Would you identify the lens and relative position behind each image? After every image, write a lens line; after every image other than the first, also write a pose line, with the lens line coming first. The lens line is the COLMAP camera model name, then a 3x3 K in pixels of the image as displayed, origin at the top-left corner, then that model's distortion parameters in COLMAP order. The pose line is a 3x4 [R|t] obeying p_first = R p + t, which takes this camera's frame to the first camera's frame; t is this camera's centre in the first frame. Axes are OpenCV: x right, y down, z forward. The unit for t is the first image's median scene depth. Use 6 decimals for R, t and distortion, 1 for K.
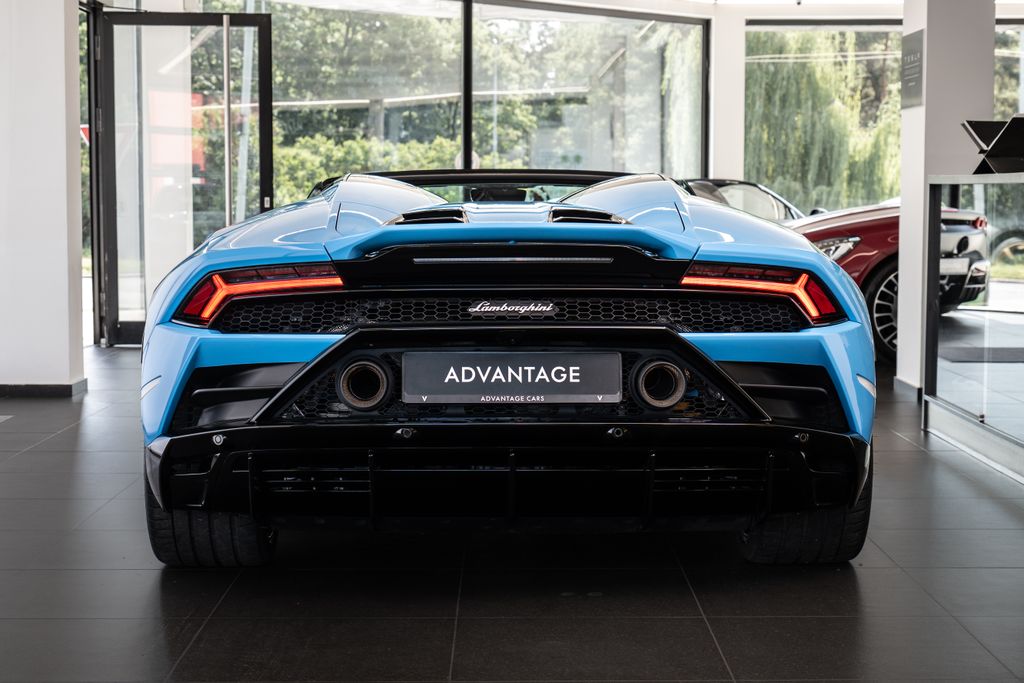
lens RADIAL K [[1913.2, 0, 512.0], [0, 1913.2, 341.5], [0, 0, 1]] dist [0.023444, -0.076310]
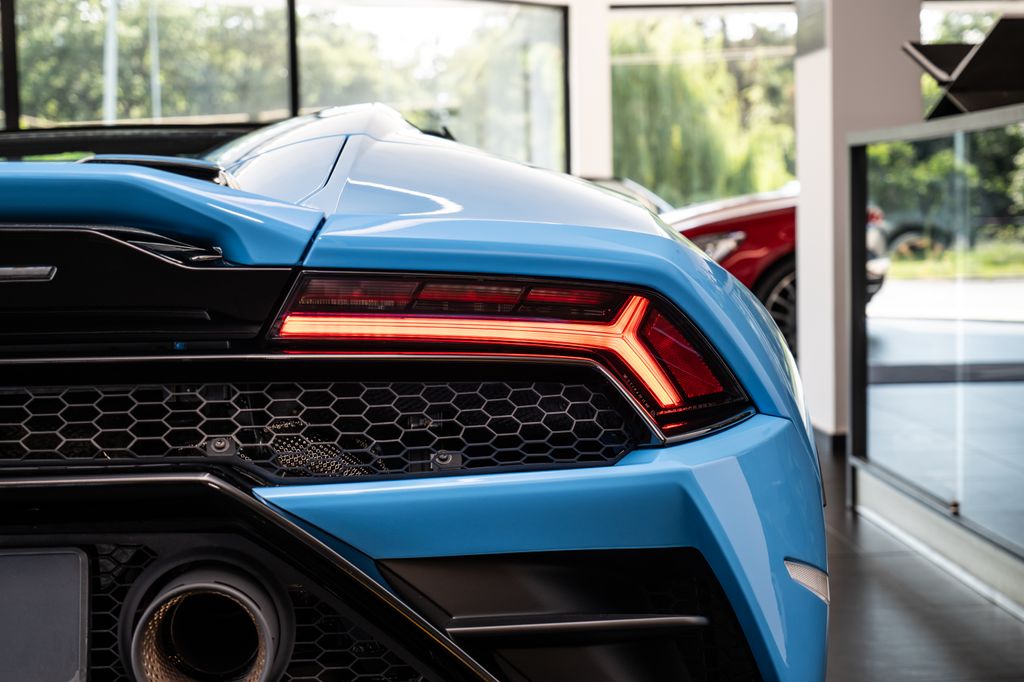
lens RADIAL K [[1913.2, 0, 512.0], [0, 1913.2, 341.0], [0, 0, 1]] dist [0.023444, -0.076310]
pose [[0.997696, -0.029148, 0.061266, 0.108177], [0.029549, 0.999547, -0.005645, -0.025816], [-0.061074, 0.007443, 0.998106, 0.646423]]
